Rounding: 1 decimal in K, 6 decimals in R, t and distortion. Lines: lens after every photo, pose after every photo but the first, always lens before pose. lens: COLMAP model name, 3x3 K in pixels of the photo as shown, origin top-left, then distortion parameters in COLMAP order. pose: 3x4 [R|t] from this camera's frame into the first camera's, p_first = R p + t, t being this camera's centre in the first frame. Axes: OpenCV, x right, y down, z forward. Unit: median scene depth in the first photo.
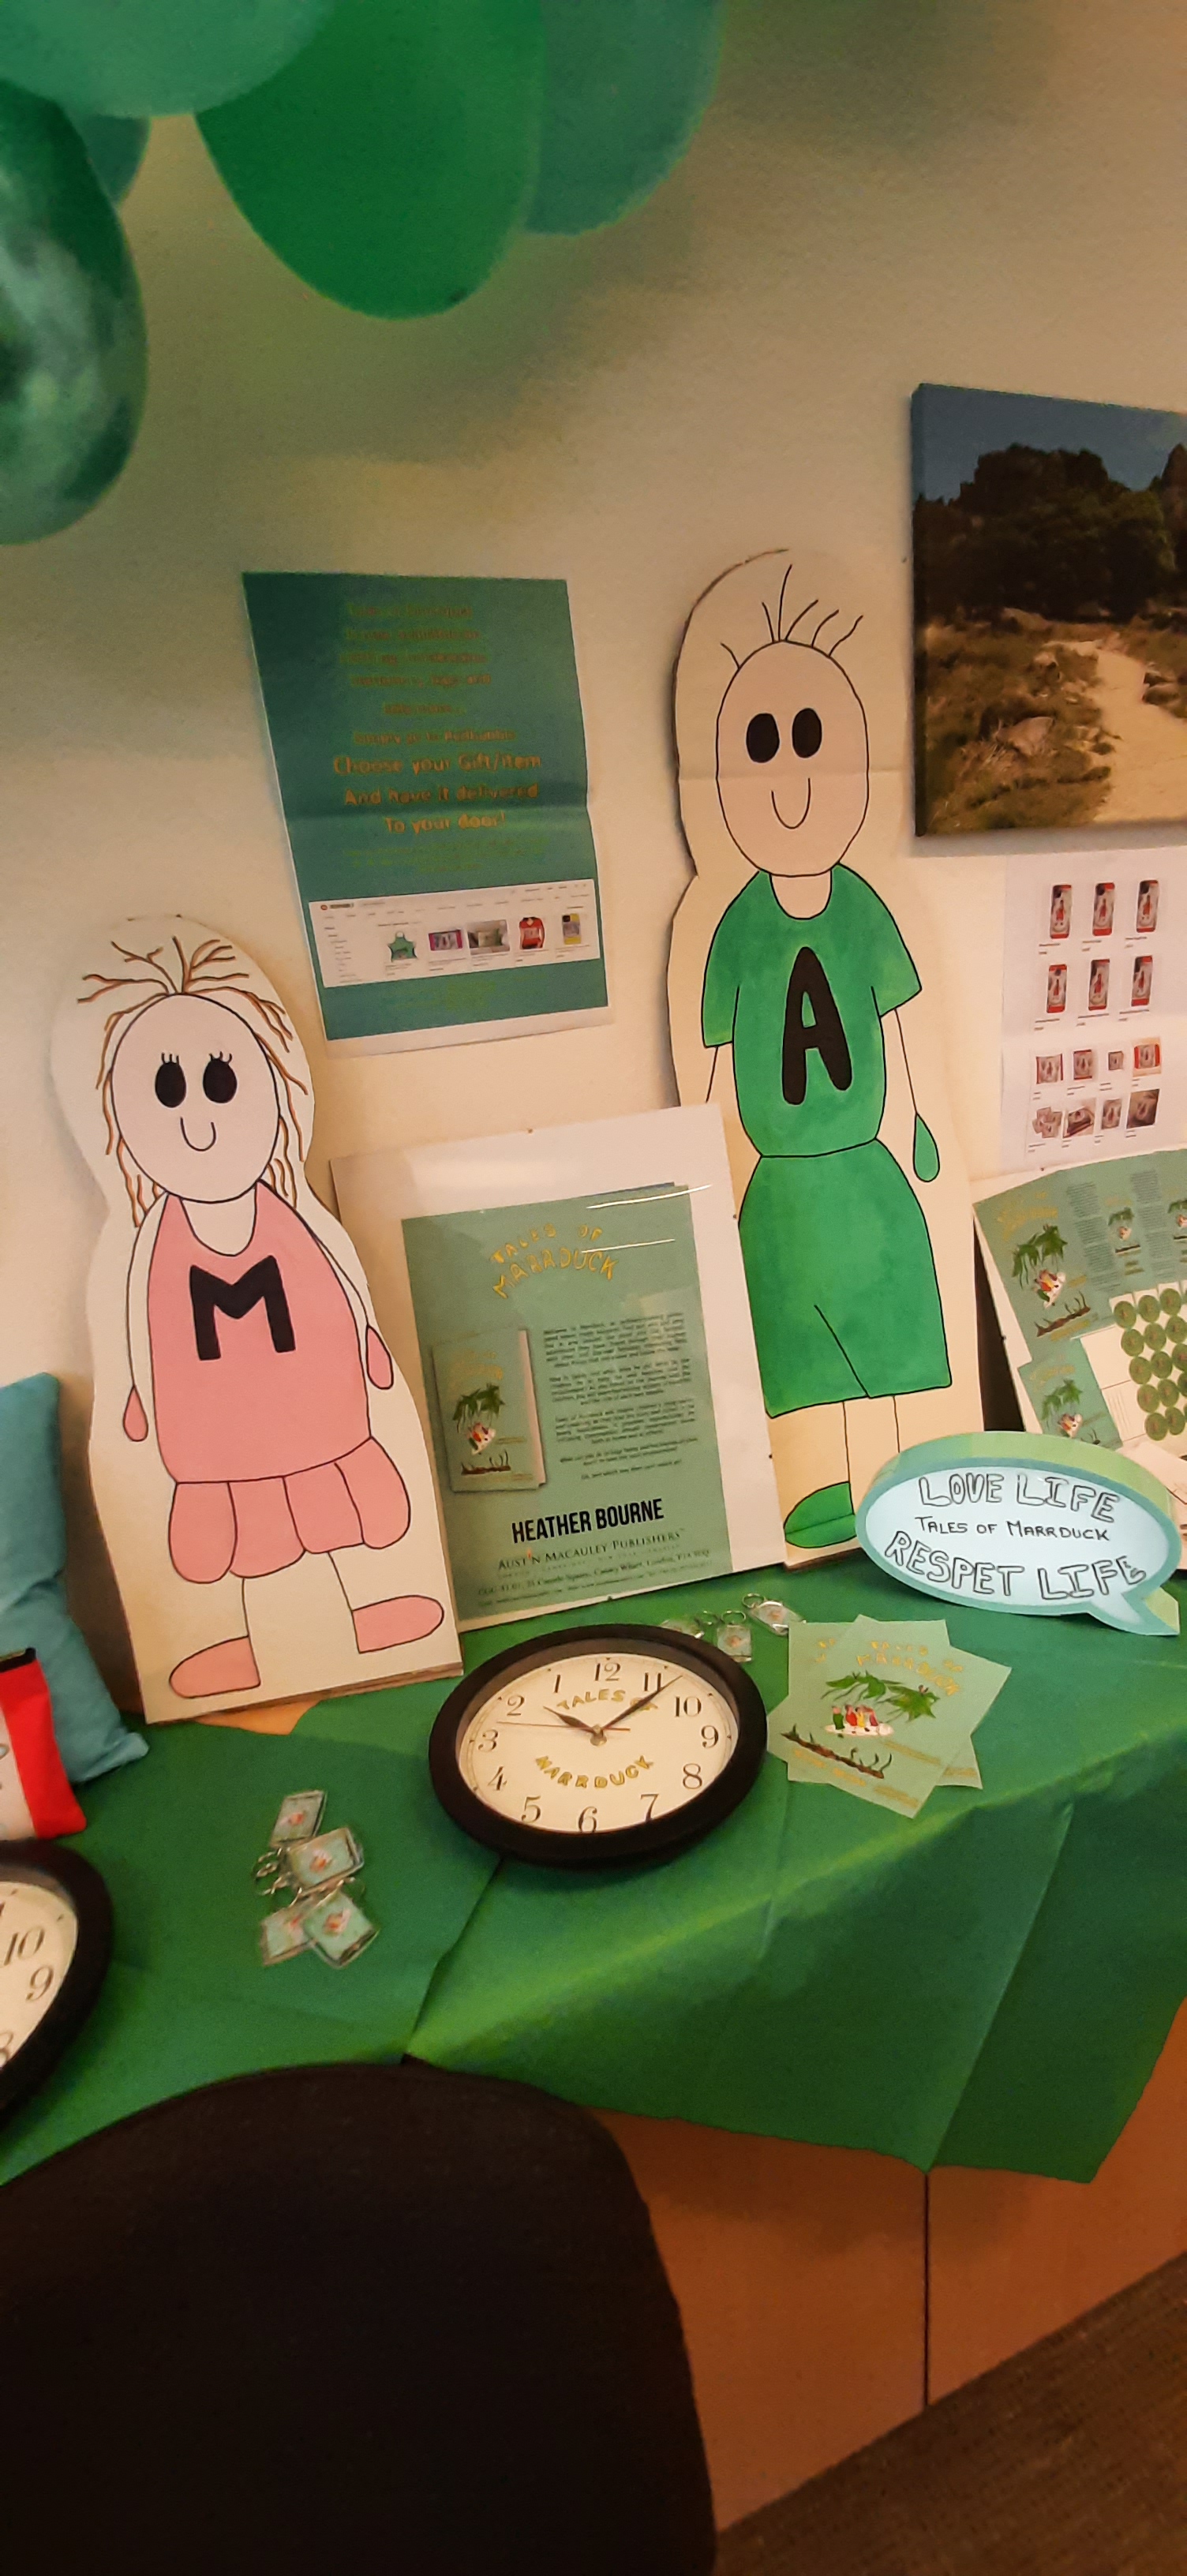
lens RADIAL K [[974.9, 0, 611.4], [0, 974.9, 1319.1], [0, 0, 1]] dist [-0.003841, 0.000002]
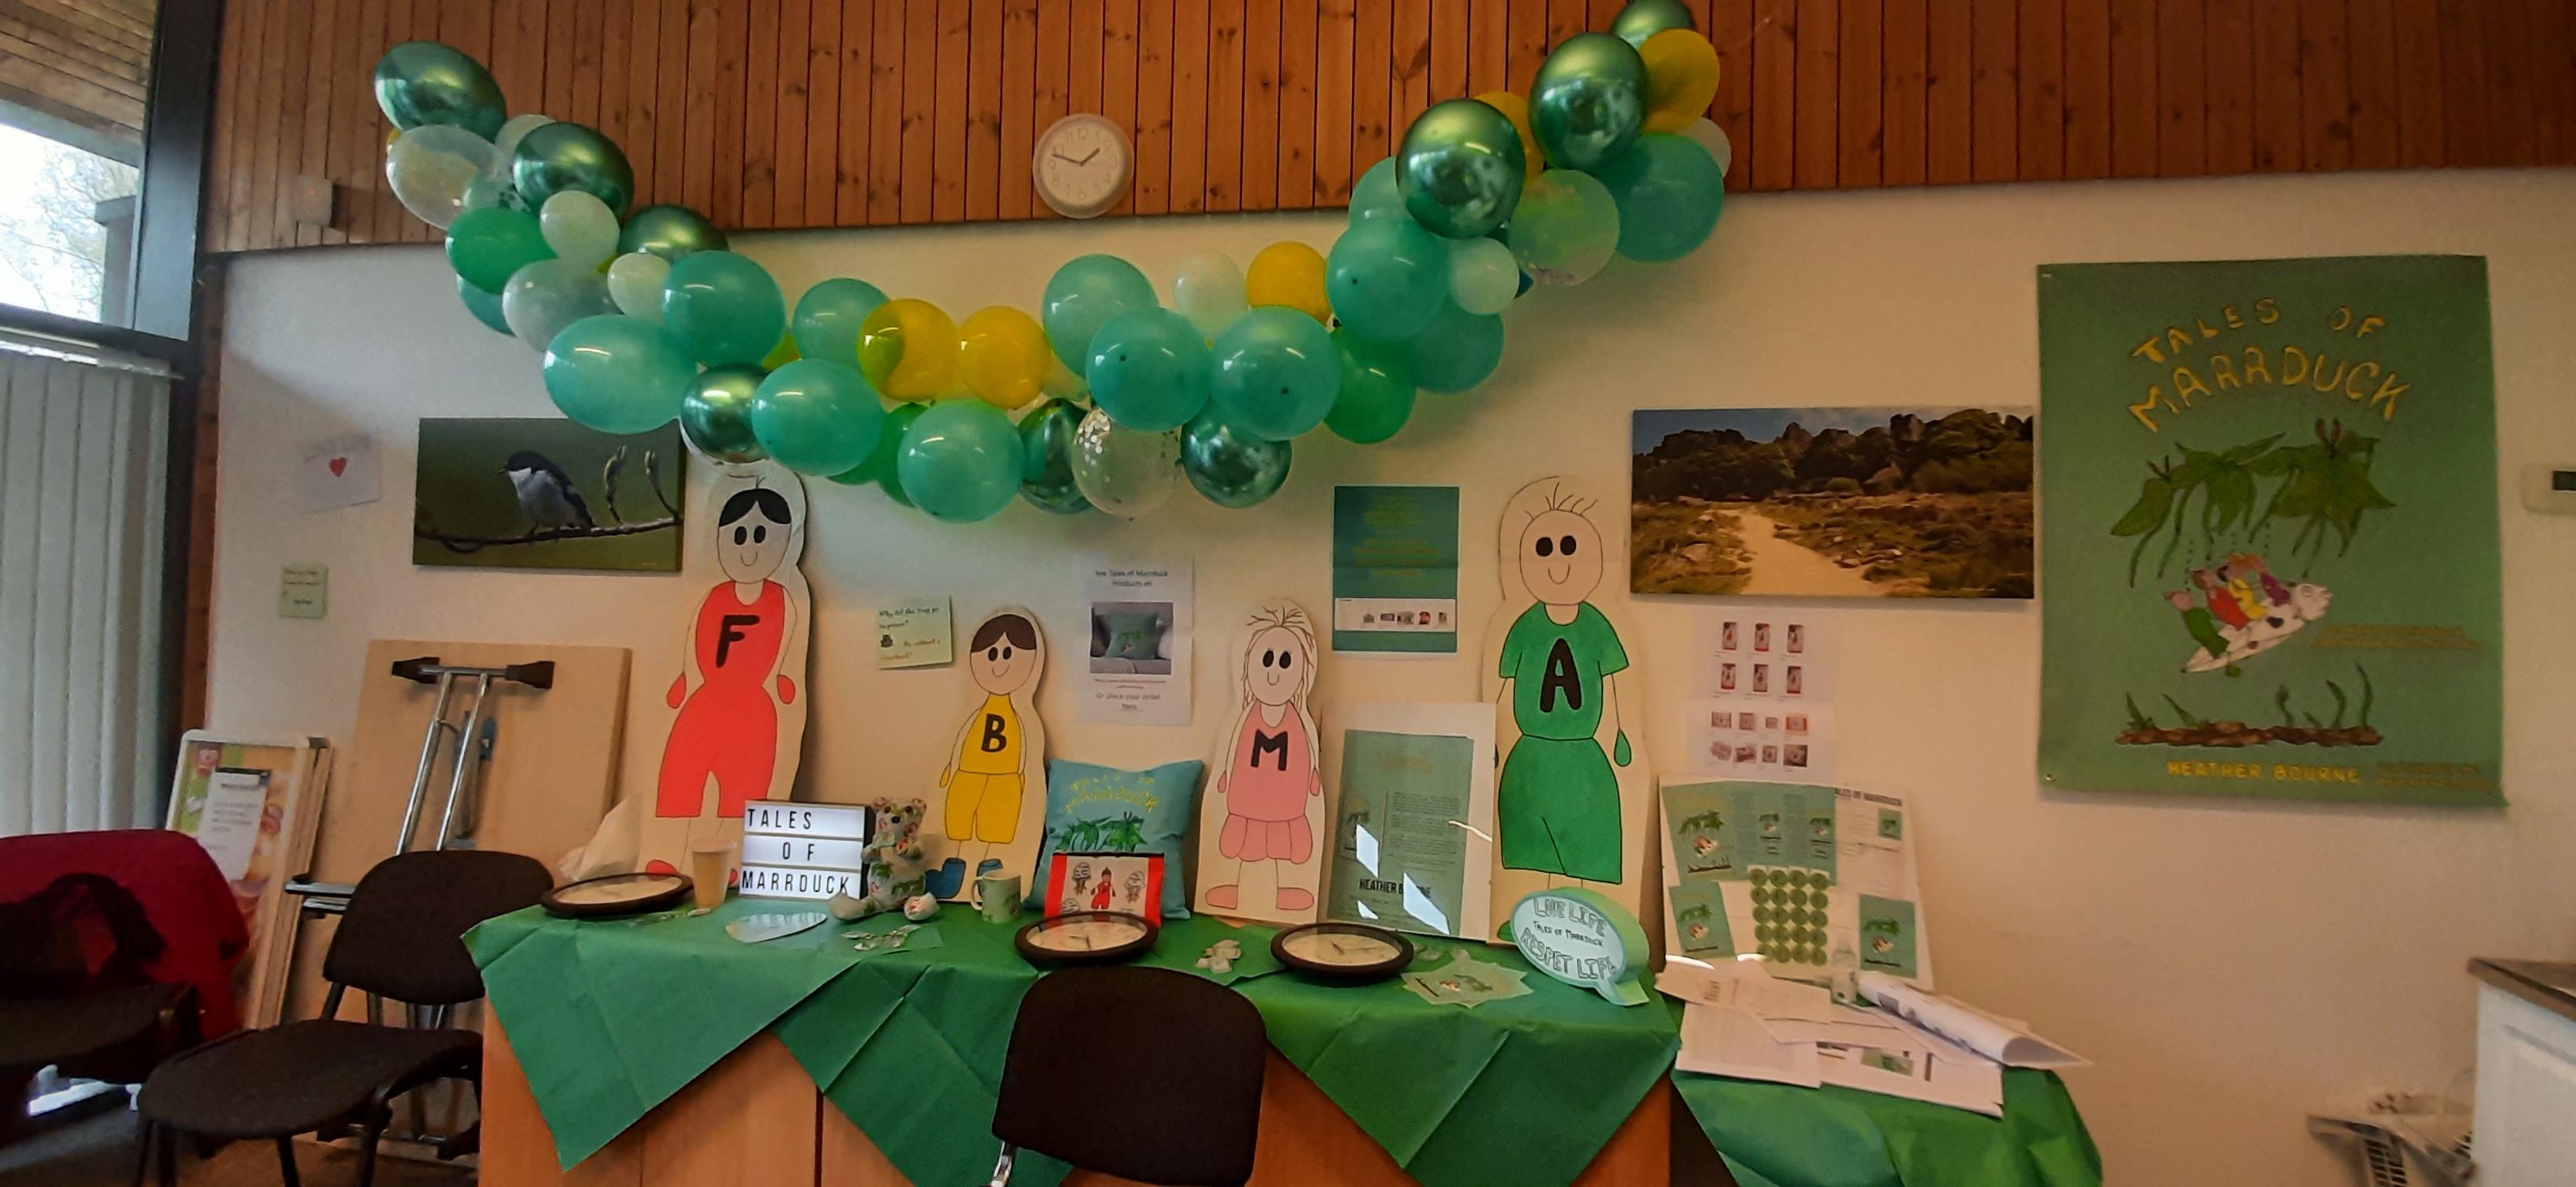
lens RADIAL K [[974.9, 0, 1327.3], [0, 974.9, 608.7], [0, 0, 1]] dist [-0.003841, 0.000002]
pose [[0.862711, 0.124883, -0.490034, 0.913578], [-0.254424, 0.944640, -0.207181, 0.127957], [0.437033, 0.303414, 0.846725, -1.142882]]
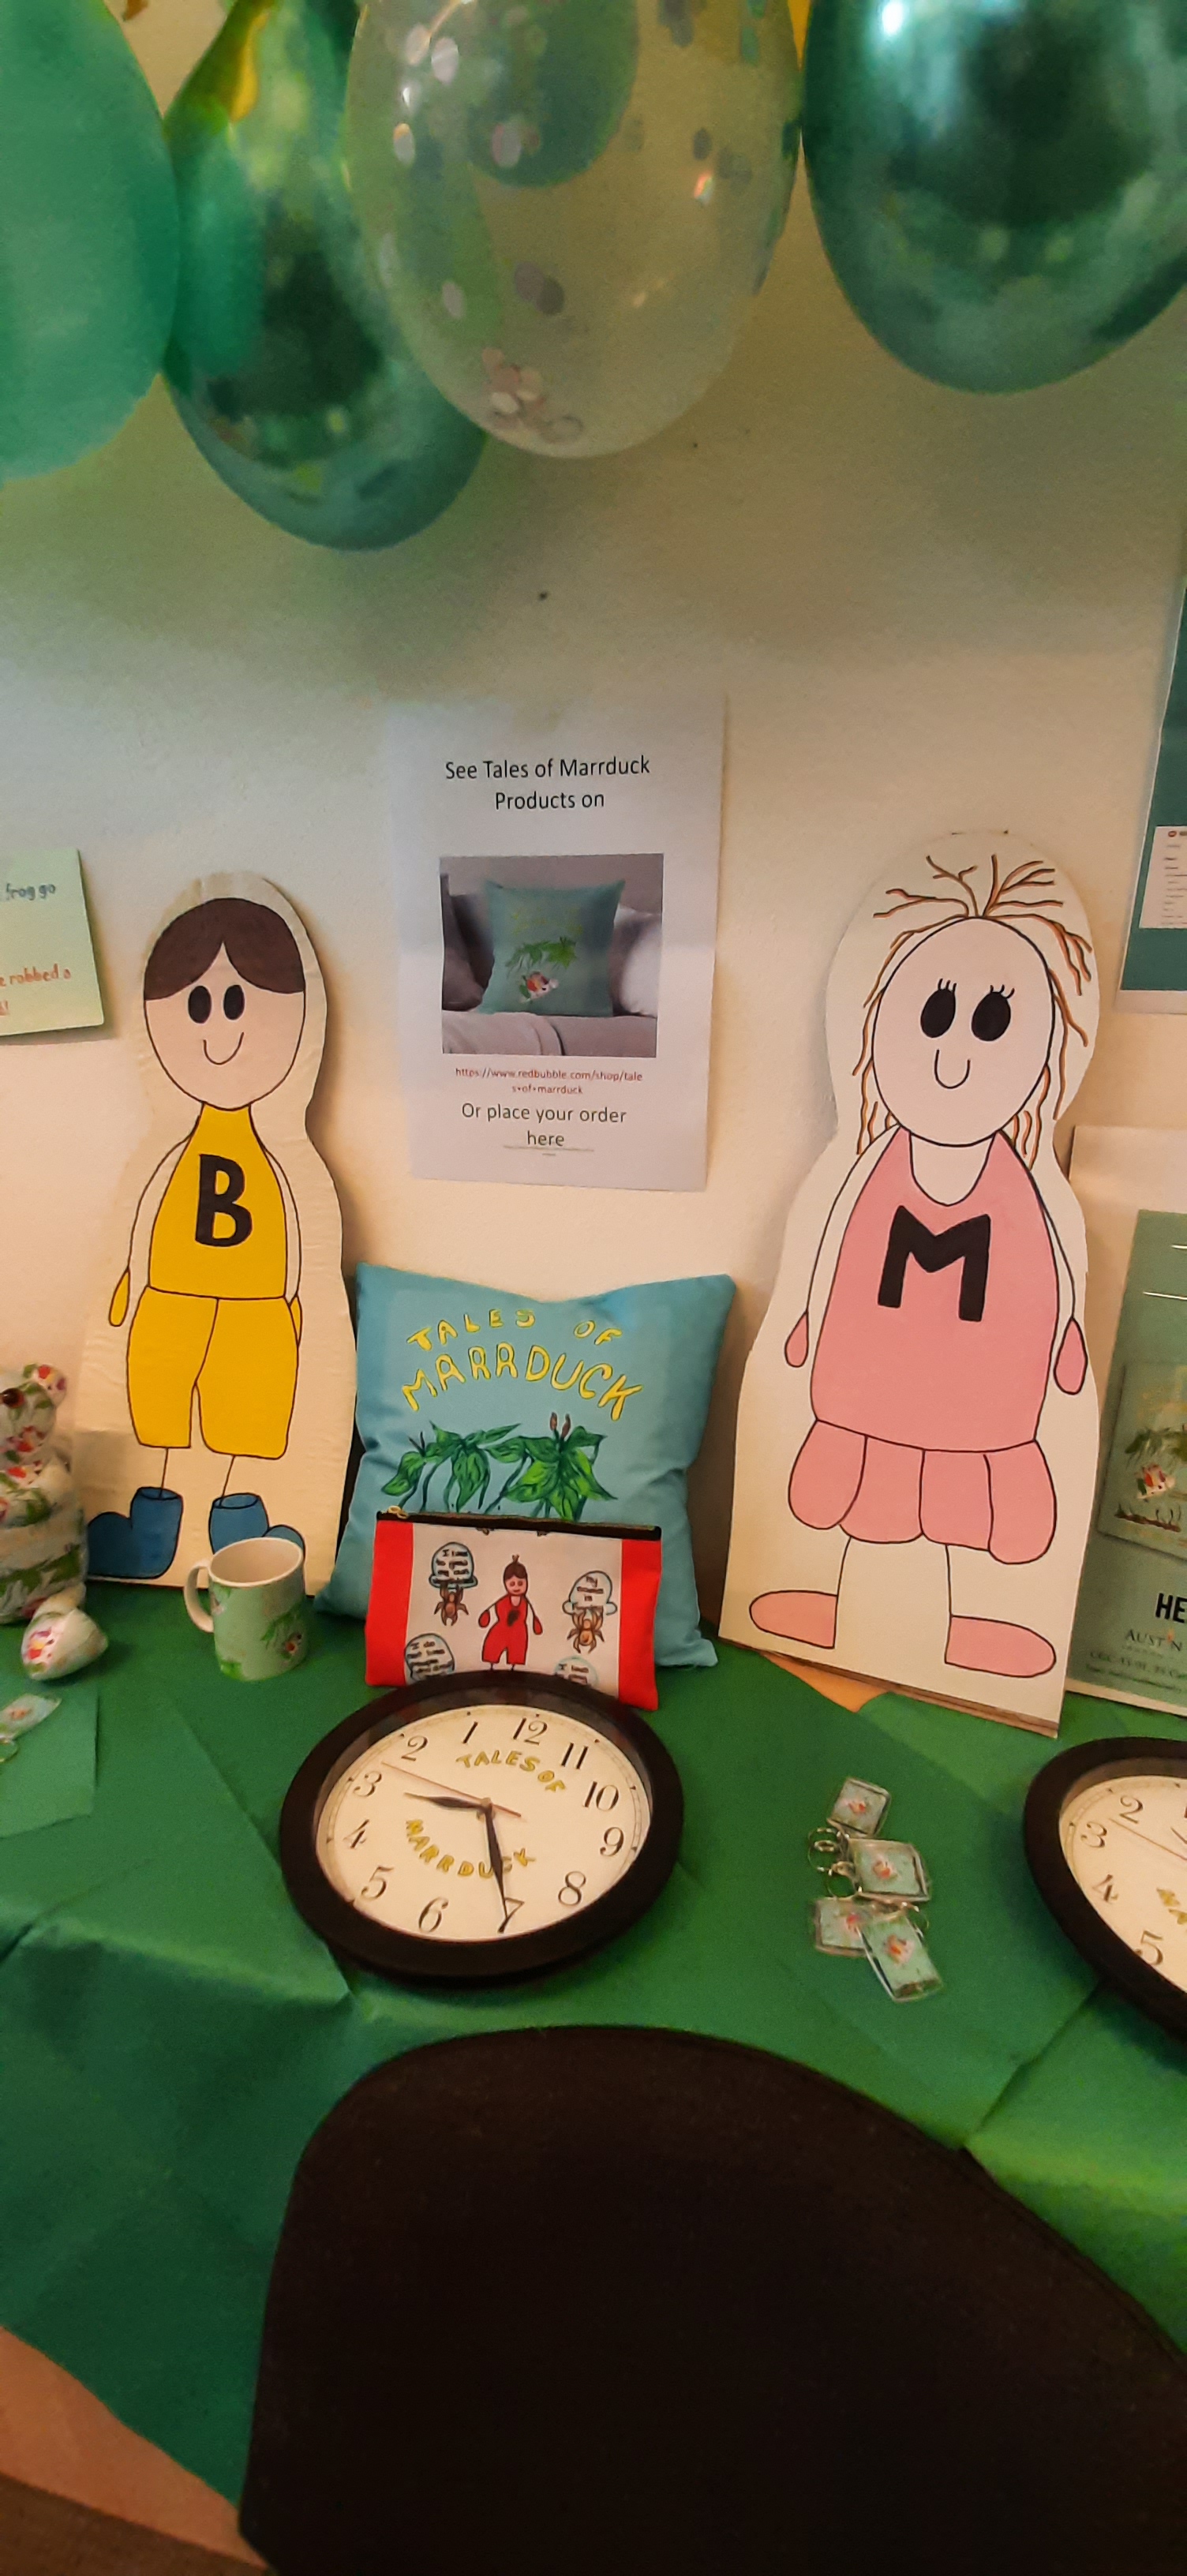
lens RADIAL K [[974.9, 0, 611.4], [0, 974.9, 1319.1], [0, 0, 1]] dist [-0.003841, 0.000002]
pose [[0.841588, 0.276632, -0.463901, -0.195648], [-0.268709, 0.959492, 0.084682, 0.045327], [0.468535, 0.053387, 0.881830, 0.040948]]
